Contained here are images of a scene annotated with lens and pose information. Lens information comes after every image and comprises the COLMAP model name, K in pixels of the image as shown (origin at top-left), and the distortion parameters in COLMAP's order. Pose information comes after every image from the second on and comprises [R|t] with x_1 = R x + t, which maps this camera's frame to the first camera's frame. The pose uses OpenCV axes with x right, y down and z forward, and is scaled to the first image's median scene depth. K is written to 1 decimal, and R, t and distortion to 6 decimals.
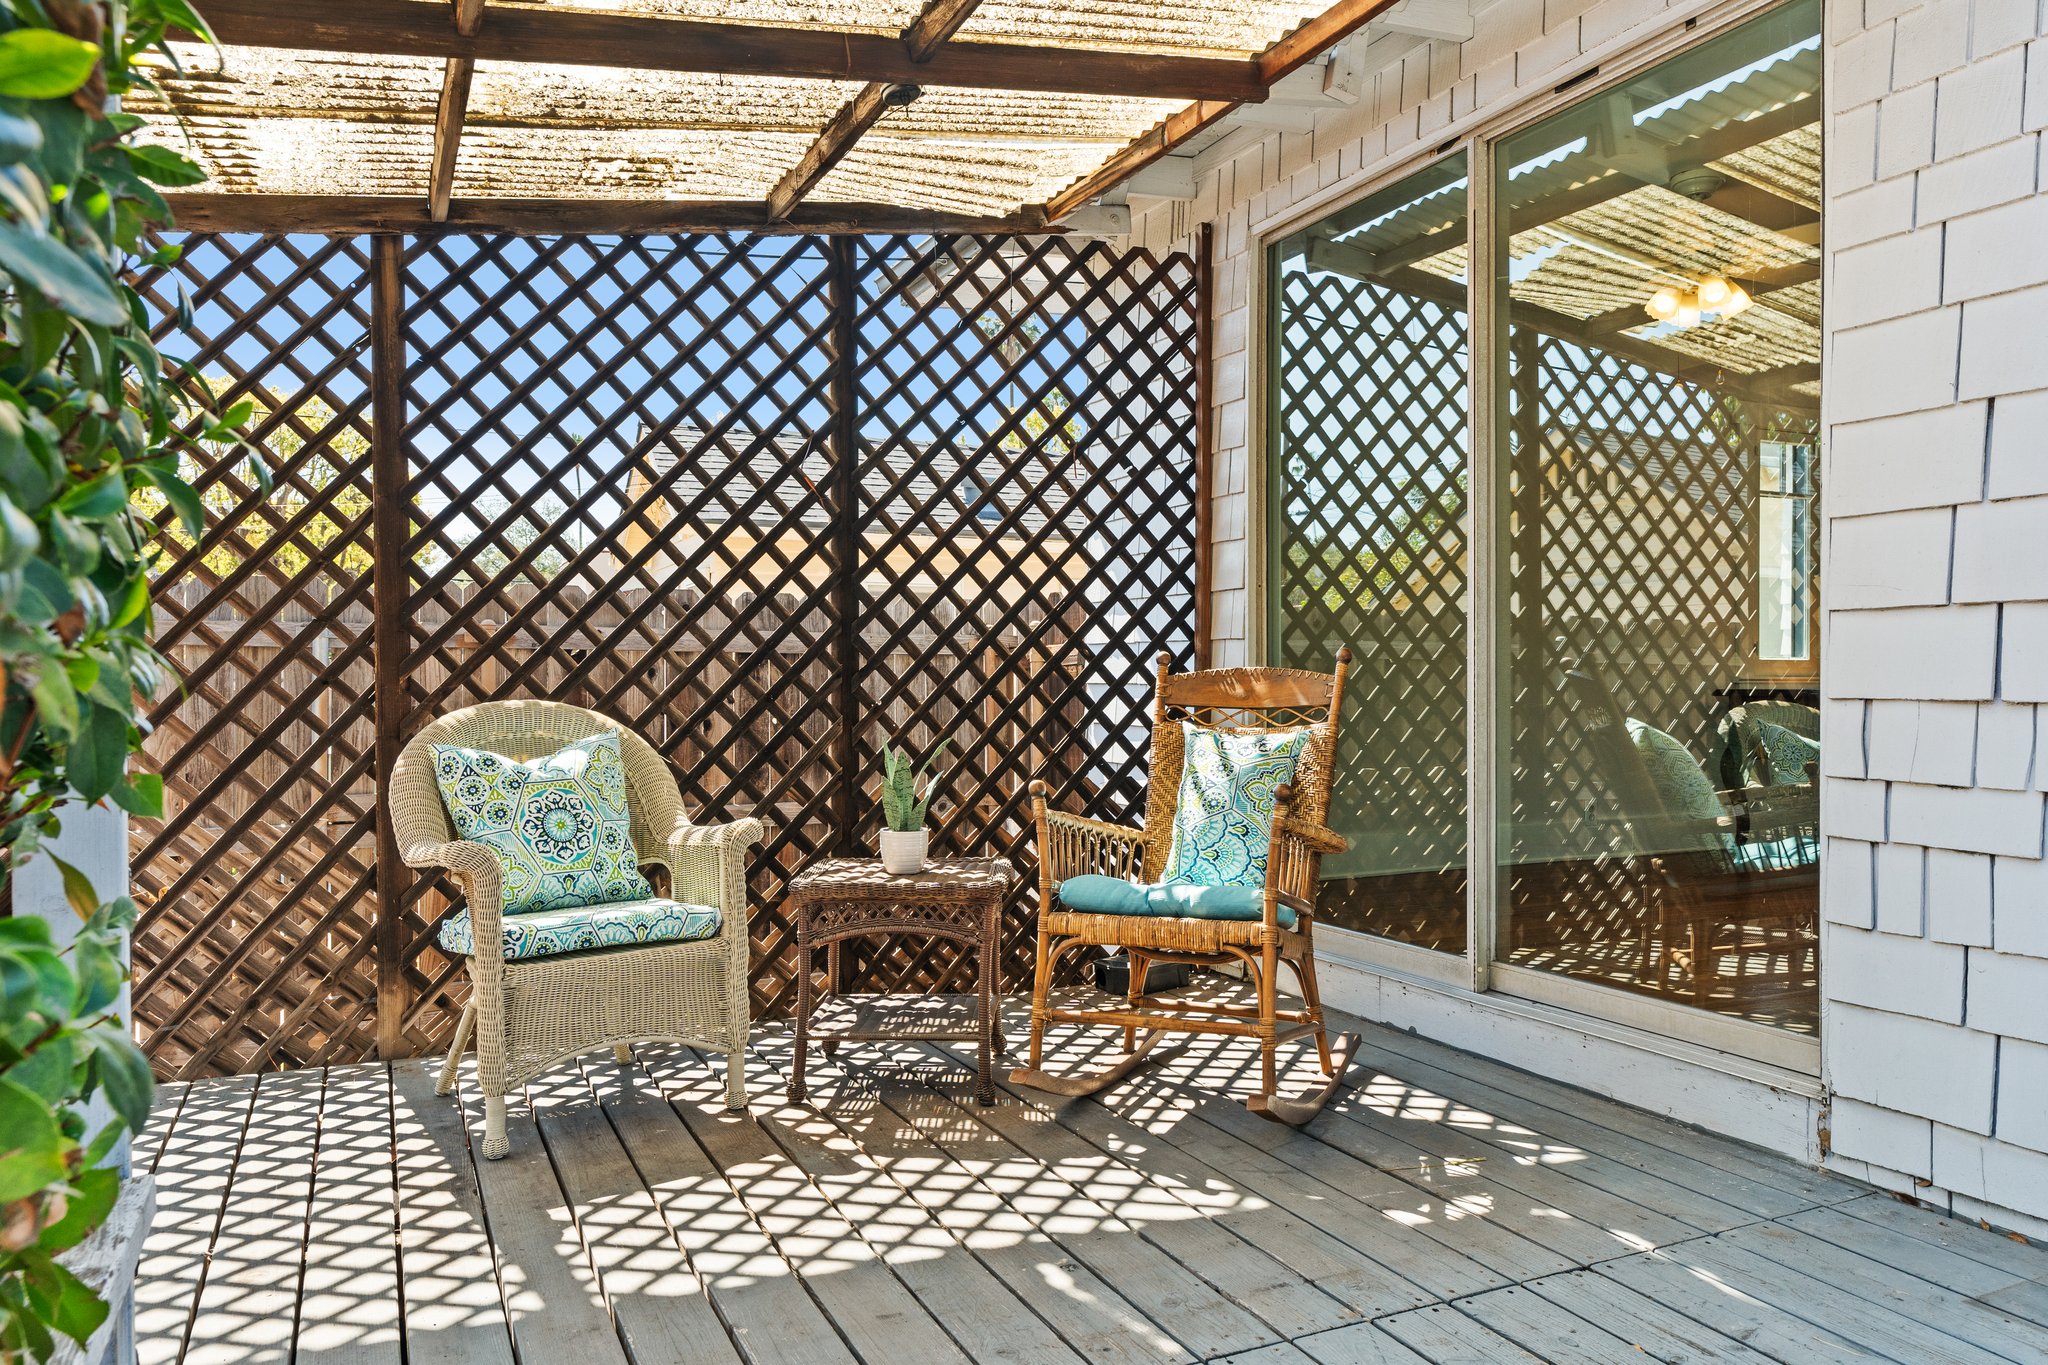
lens RADIAL K [[1618.9, 0, 1022.3], [0, 1618.9, 687.0], [0, 0, 1]] dist [-0.003271, -0.001636]
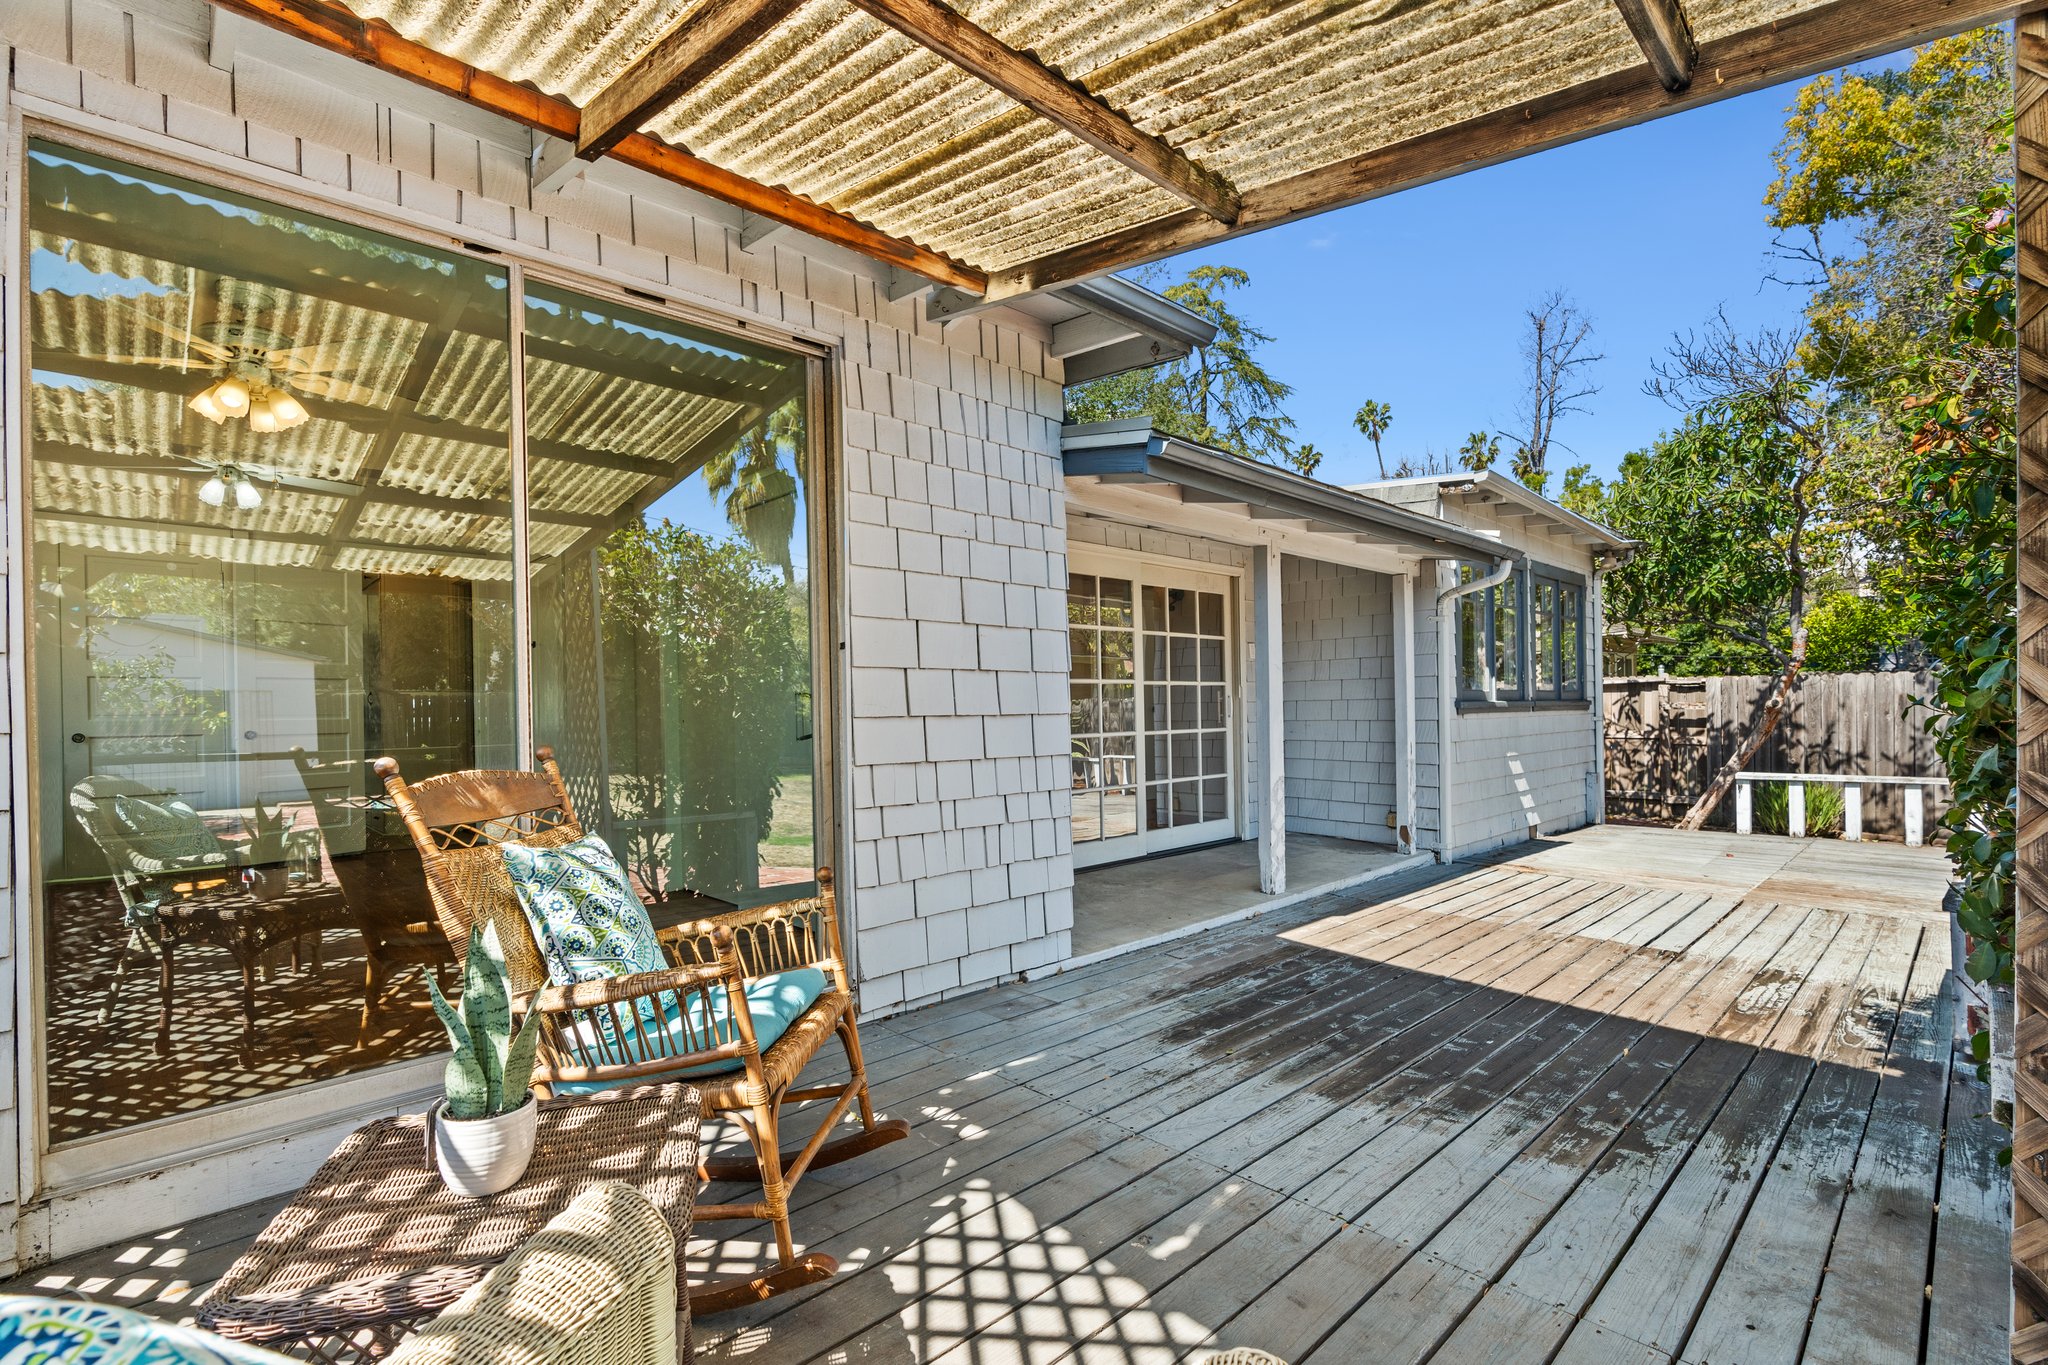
lens RADIAL K [[957.6, 0, 1019.6], [0, 957.6, 692.2], [0, 0, 1]] dist [-0.001239, -0.000008]
pose [[-0.380519, 0.011103, 0.924706, -0.584886], [0.001158, 0.999933, -0.011530, -0.065066], [-0.924772, -0.003317, -0.380507, 1.267193]]
